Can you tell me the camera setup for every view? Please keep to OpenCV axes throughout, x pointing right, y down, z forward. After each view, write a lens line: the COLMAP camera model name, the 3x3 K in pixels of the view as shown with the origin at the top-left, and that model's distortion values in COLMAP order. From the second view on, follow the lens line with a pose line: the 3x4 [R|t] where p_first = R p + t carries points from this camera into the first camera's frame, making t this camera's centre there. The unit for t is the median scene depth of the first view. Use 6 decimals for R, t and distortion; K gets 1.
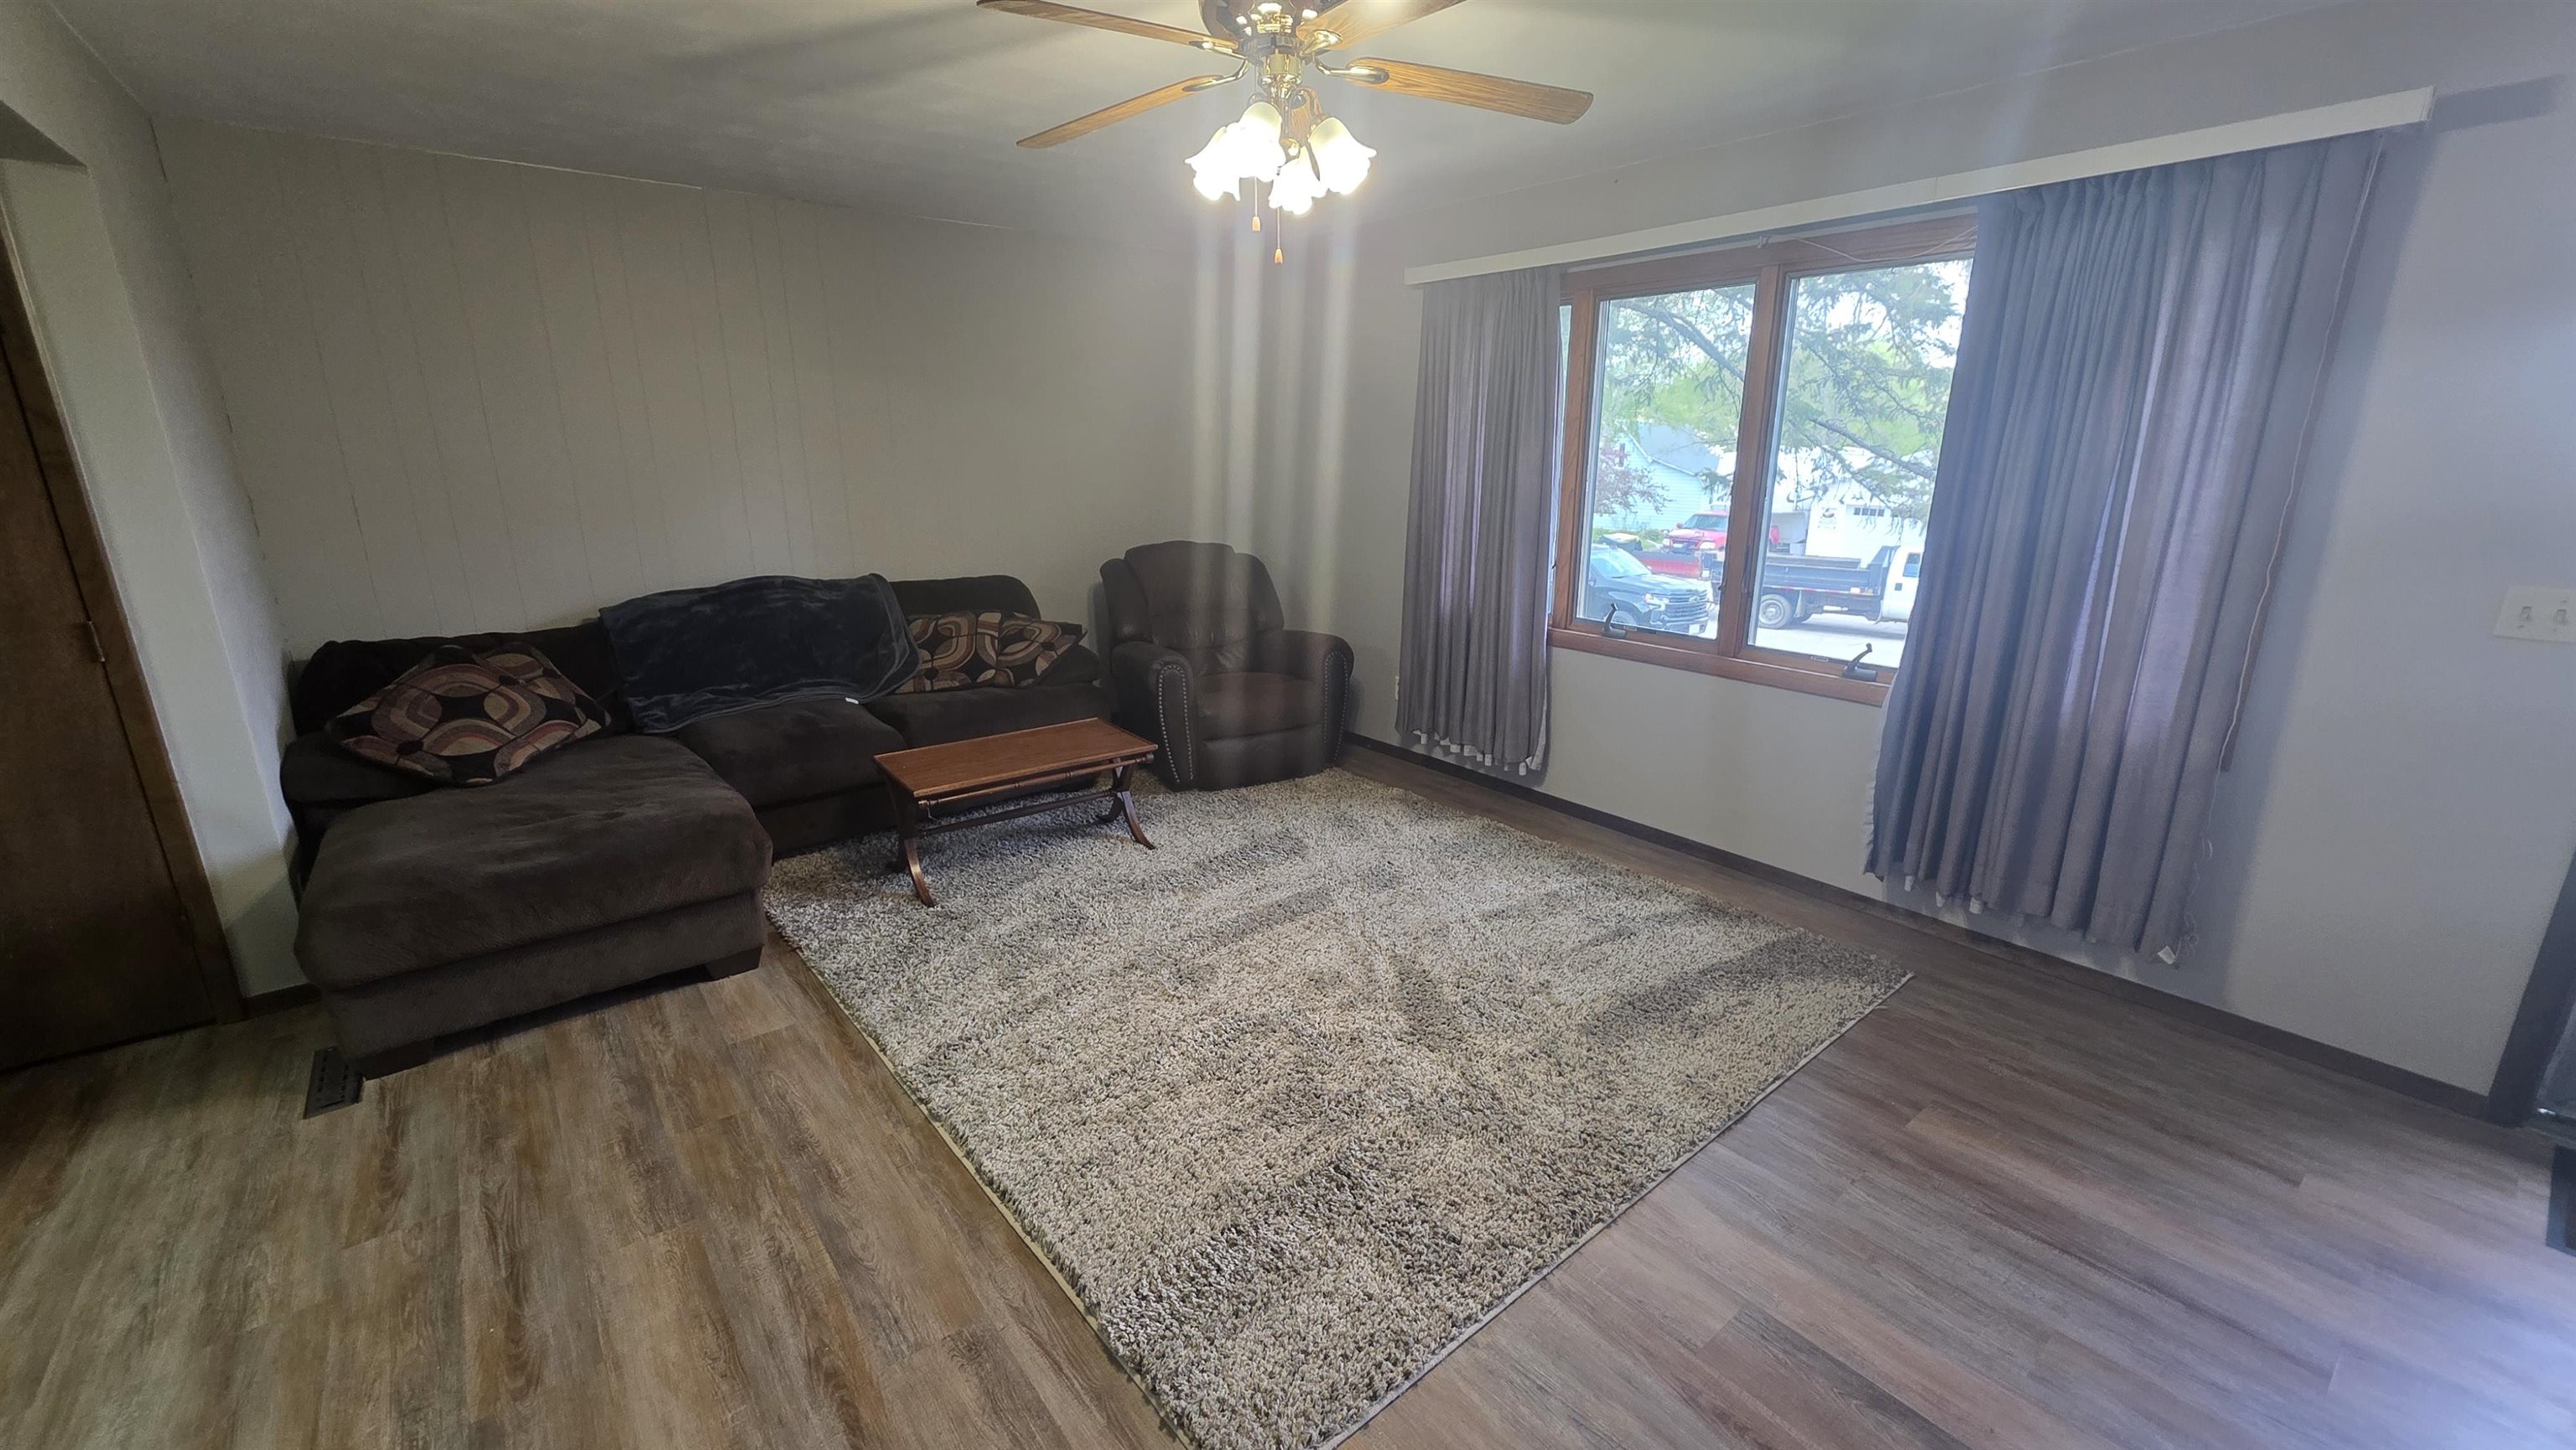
lens RADIAL K [[1023.1, 0, 1288.5], [0, 1023.1, 719.8], [0, 0, 1]] dist [0.002377, 0.000187]
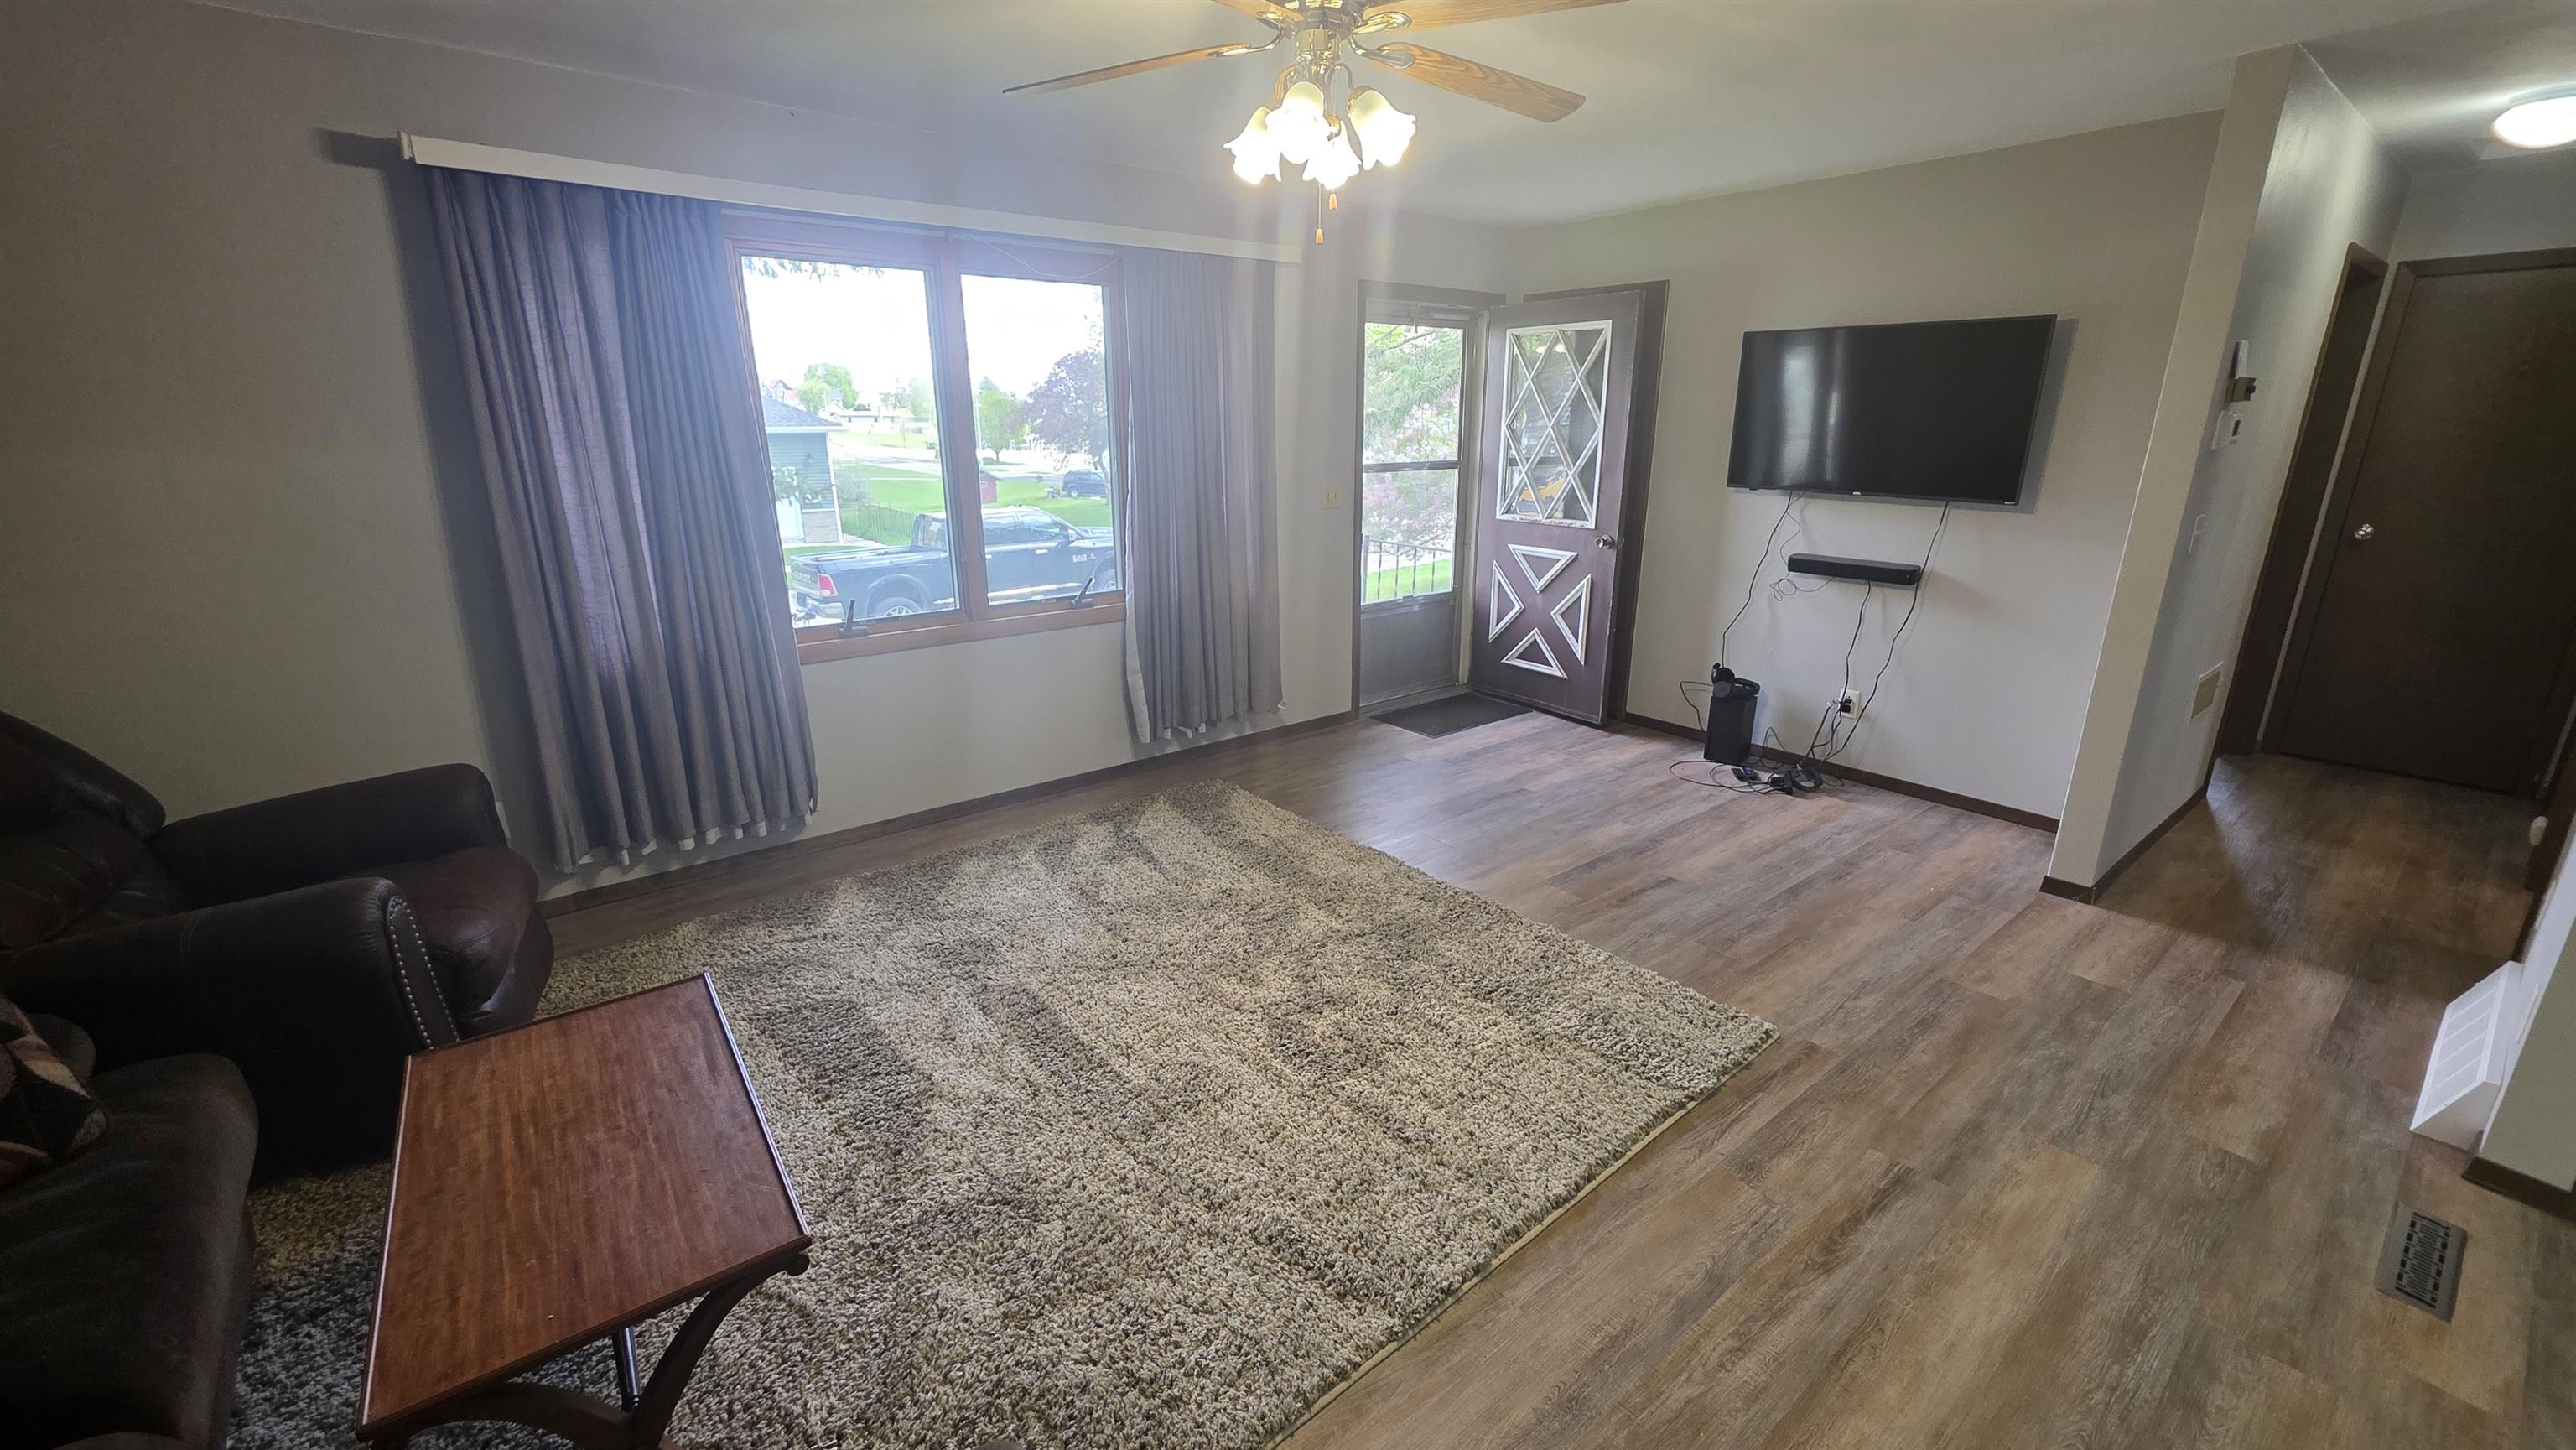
lens RADIAL K [[1014.8, 0, 1288.0], [0, 1014.8, 725.0], [0, 0, 1]] dist [0.000918, 0.000169]
pose [[0.000567, -0.291554, 0.956554, -1.090044], [0.266813, 0.921922, 0.280839, -0.300121], [-0.963748, 0.255062, 0.078313, 1.079748]]
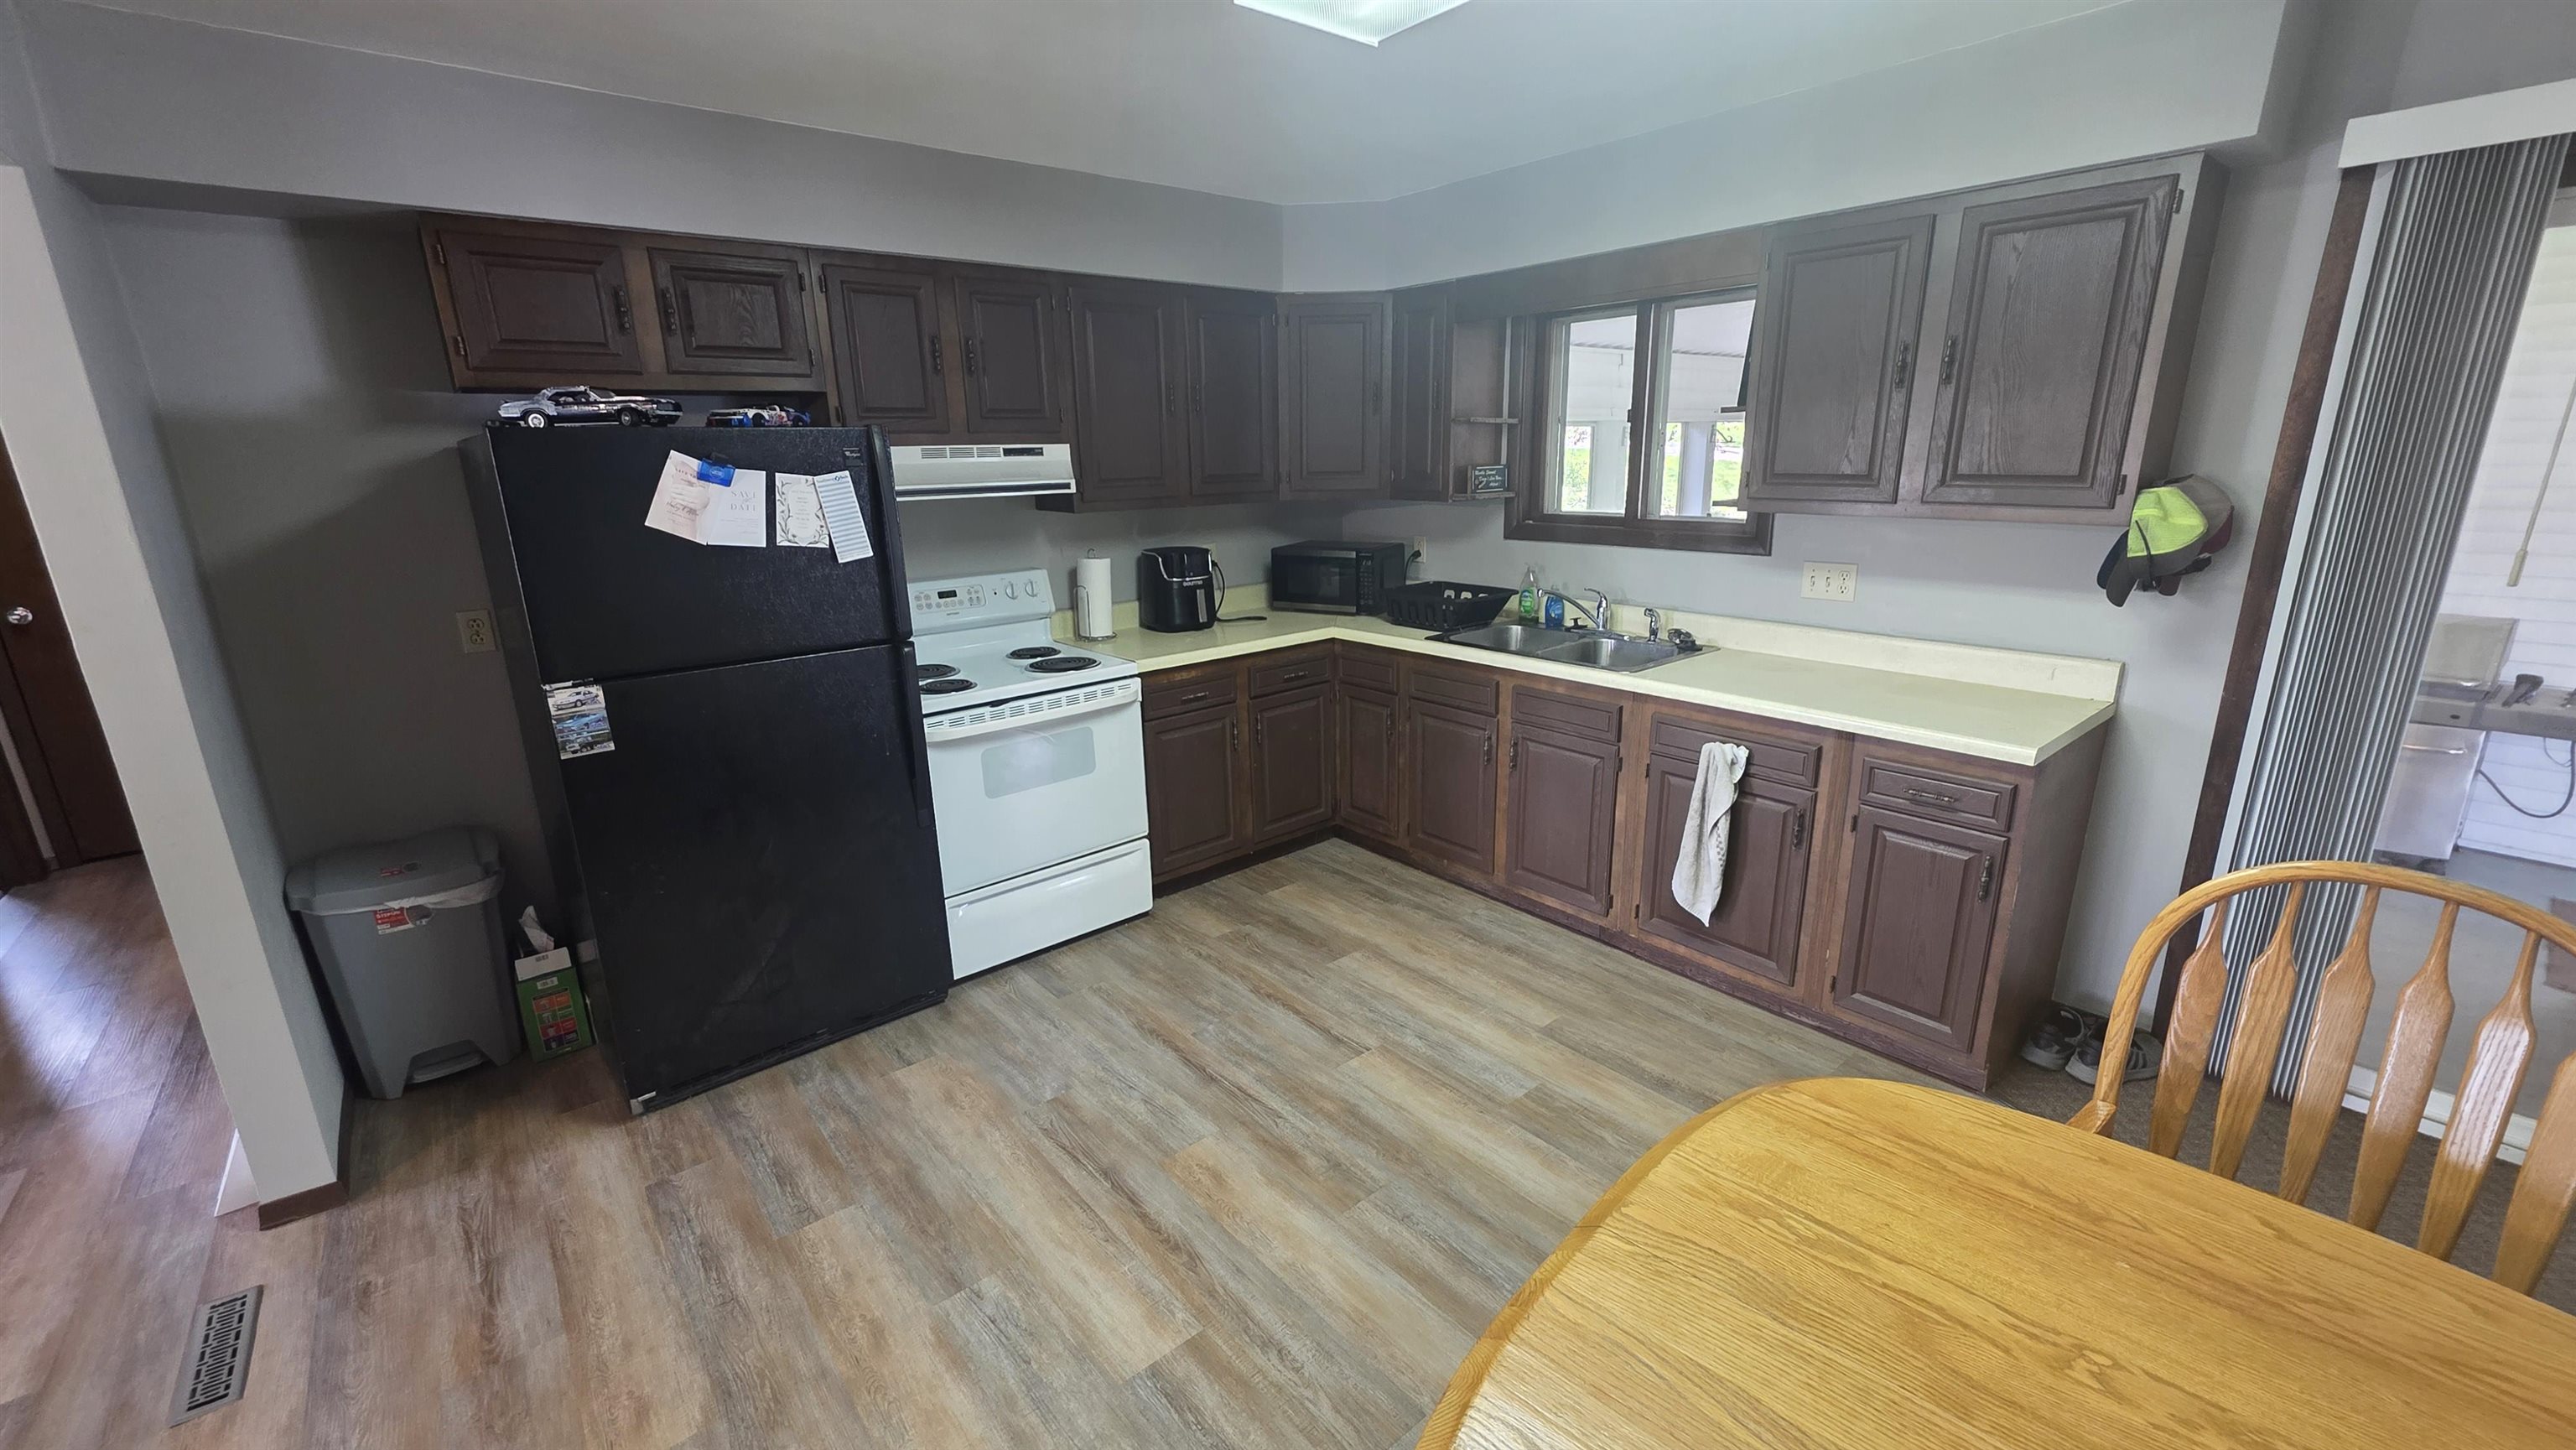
lens RADIAL K [[1023.1, 0, 1288.5], [0, 1023.1, 719.8], [0, 0, 1]] dist [0.002377, 0.000187]
pose [[-0.999661, 0.023819, -0.010530, -1.301869], [0.015215, 0.862312, 0.506148, -0.254604], [0.021136, 0.505816, -0.862382, 0.812591]]
